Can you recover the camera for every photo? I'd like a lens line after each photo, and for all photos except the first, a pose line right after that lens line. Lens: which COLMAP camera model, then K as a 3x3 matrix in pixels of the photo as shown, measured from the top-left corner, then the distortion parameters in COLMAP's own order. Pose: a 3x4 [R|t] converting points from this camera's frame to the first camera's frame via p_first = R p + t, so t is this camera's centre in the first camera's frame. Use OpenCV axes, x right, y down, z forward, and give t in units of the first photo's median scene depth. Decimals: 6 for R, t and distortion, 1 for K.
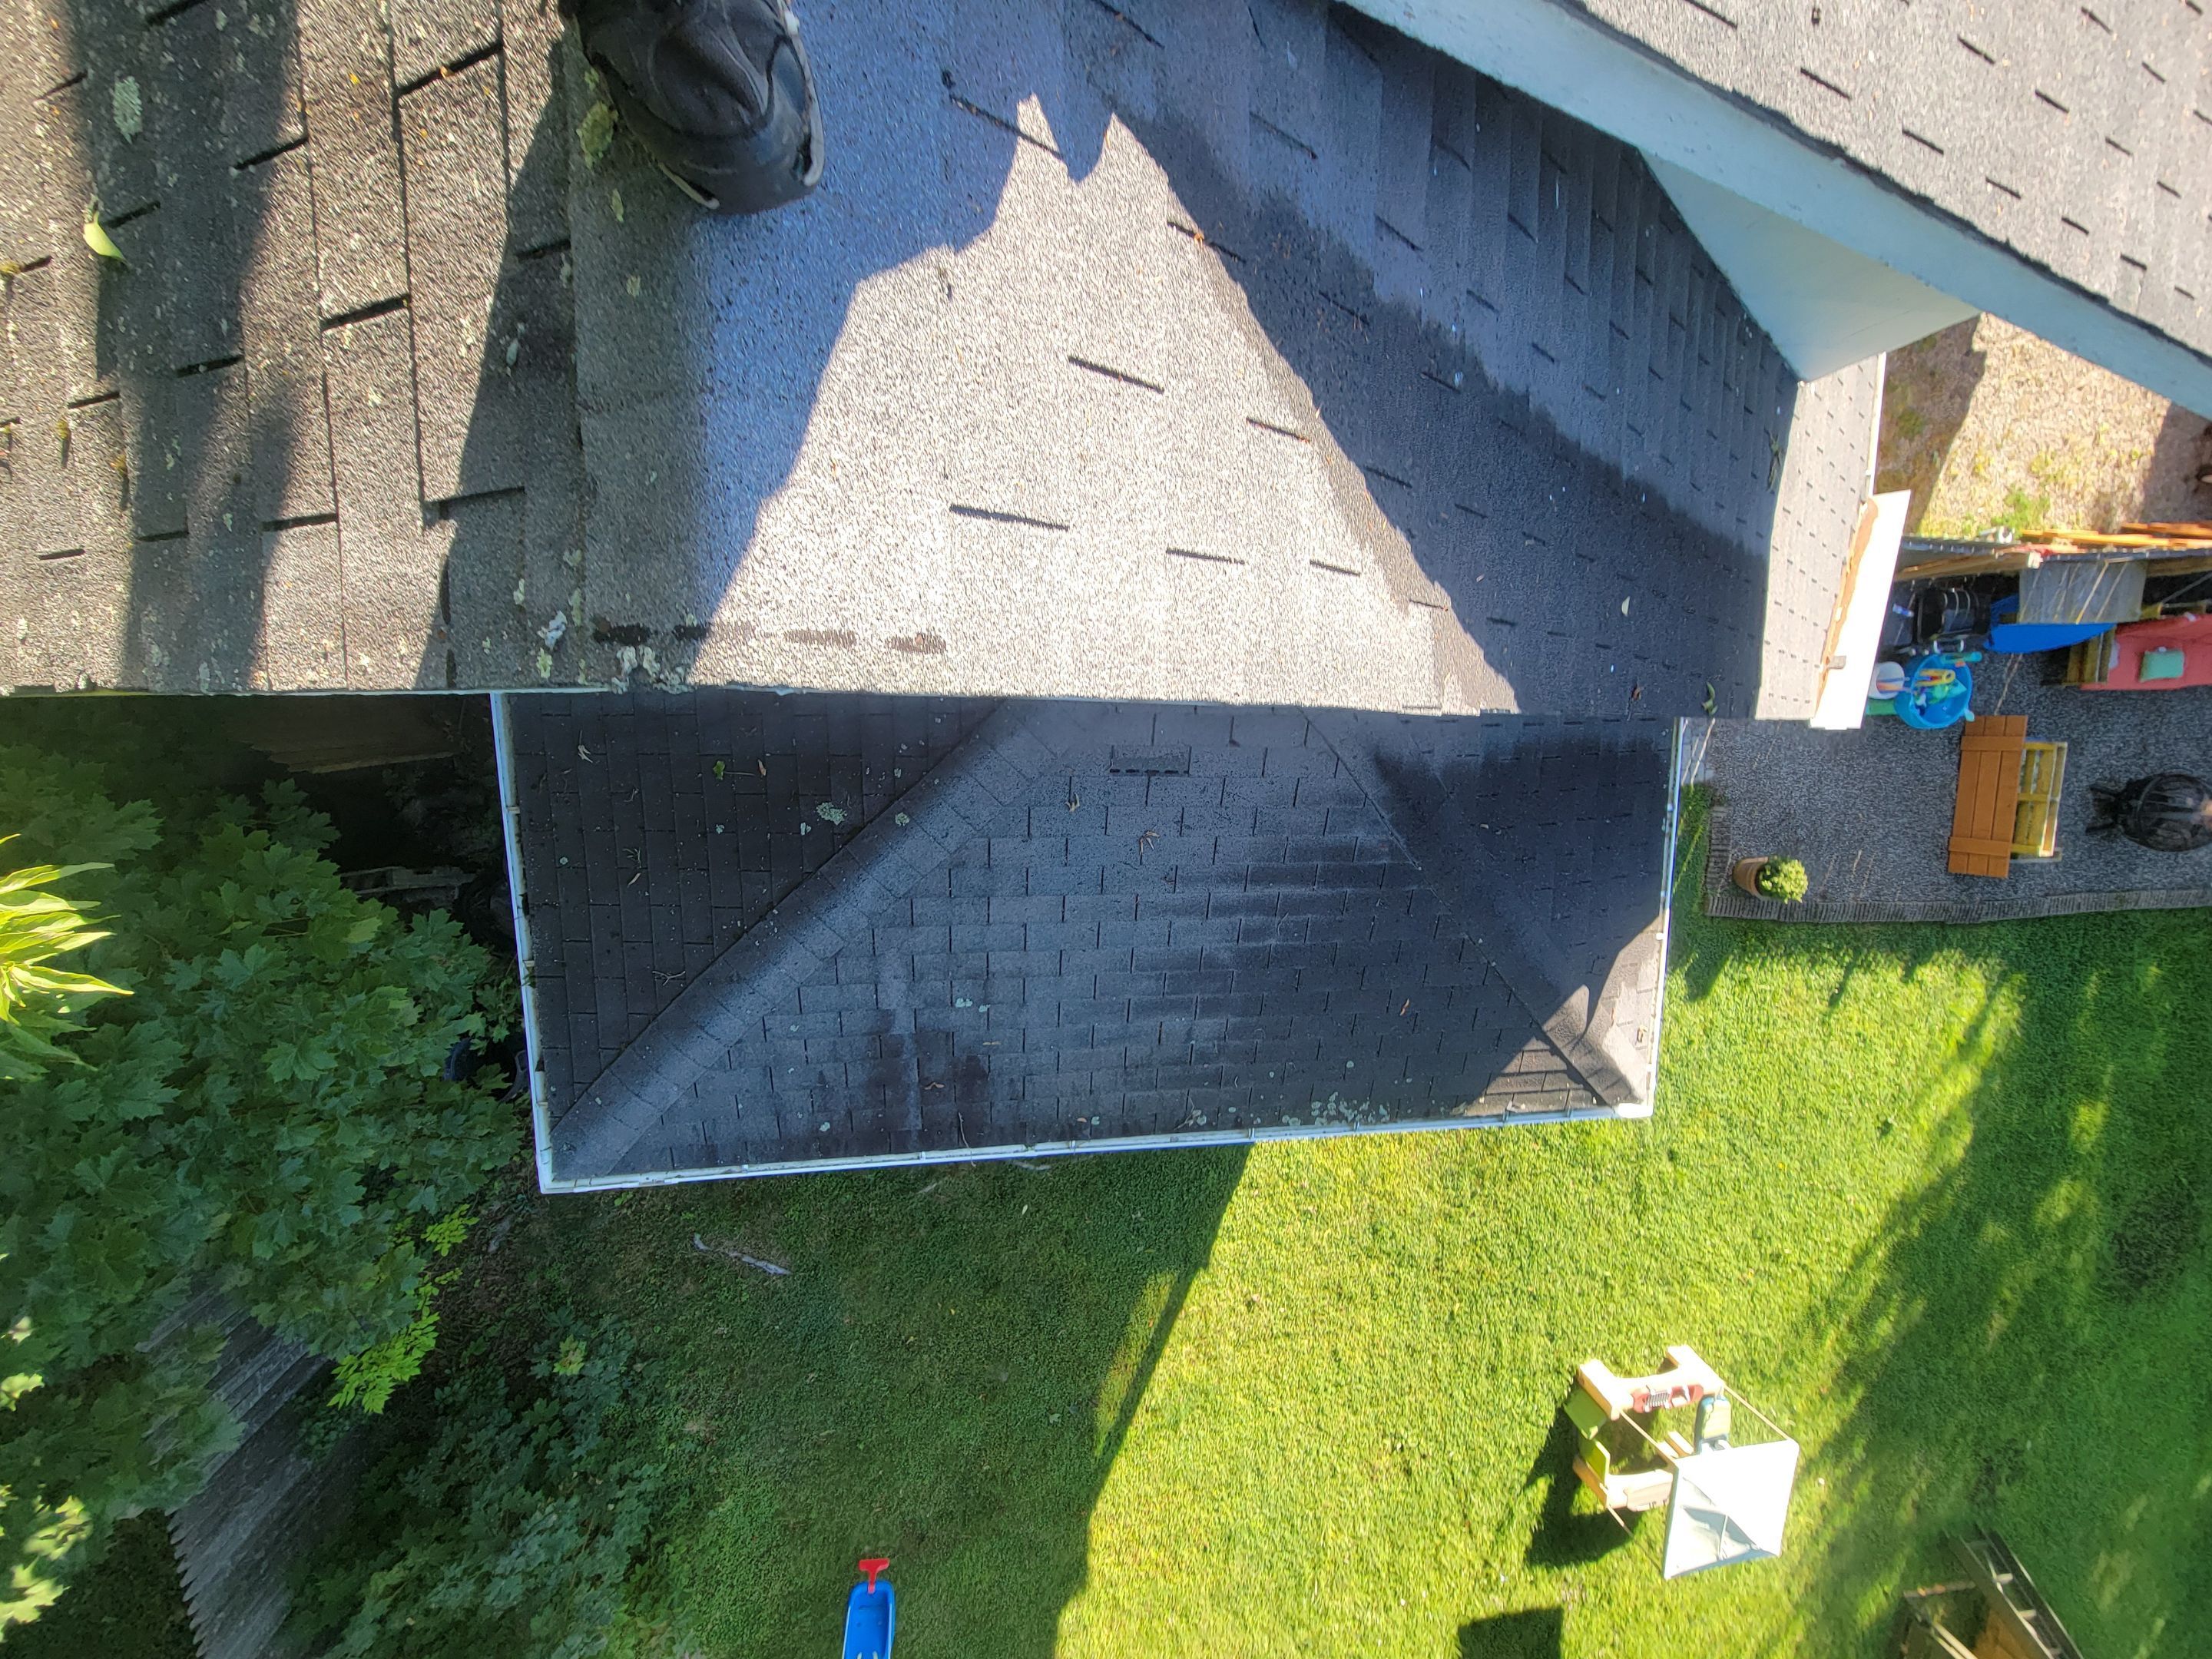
lens RADIAL K [[906.7, 0, 1117.0], [0, 906.7, 828.3], [0, 0, 1]] dist [0.001634, 0.000511]
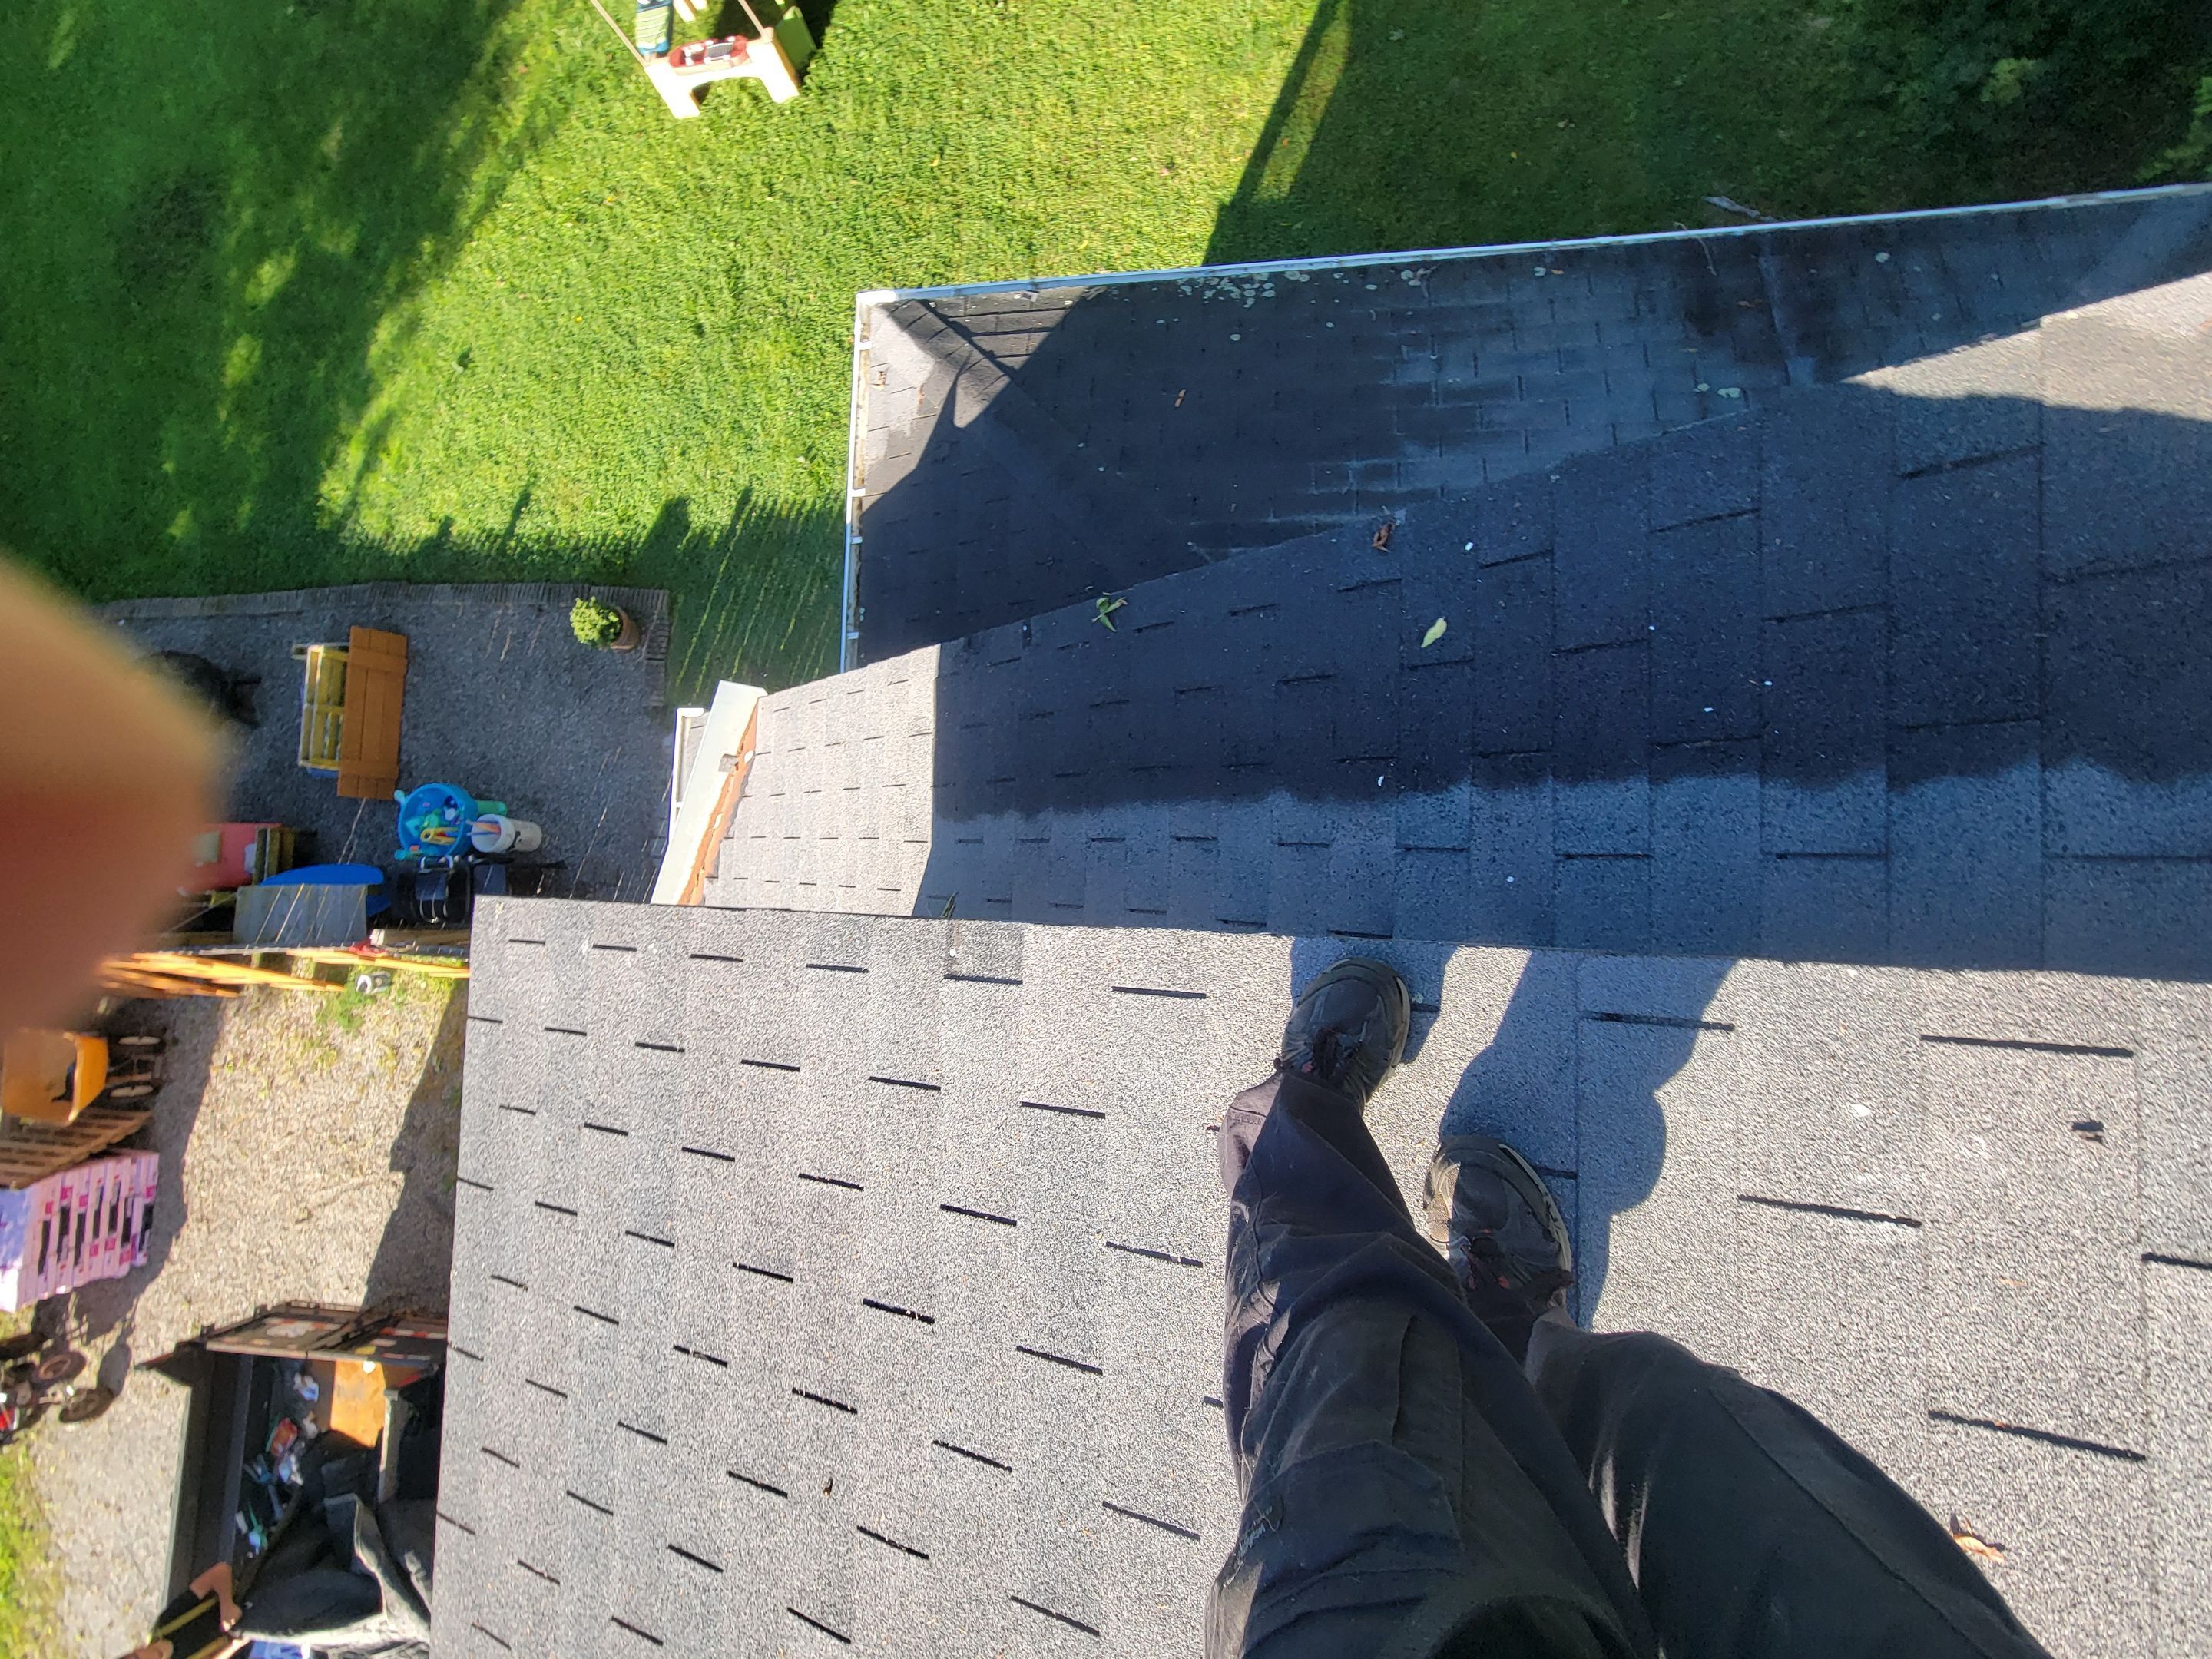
lens RADIAL K [[911.4, 0, 1106.0], [0, 911.4, 829.5], [0, 0, 1]] dist [-0.008666, 0.004090]
pose [[-0.999820, -0.018932, -0.001151, 0.195891], [0.018967, -0.998037, -0.059683, -0.085938], [-0.000019, -0.059694, 0.998217, 0.049300]]
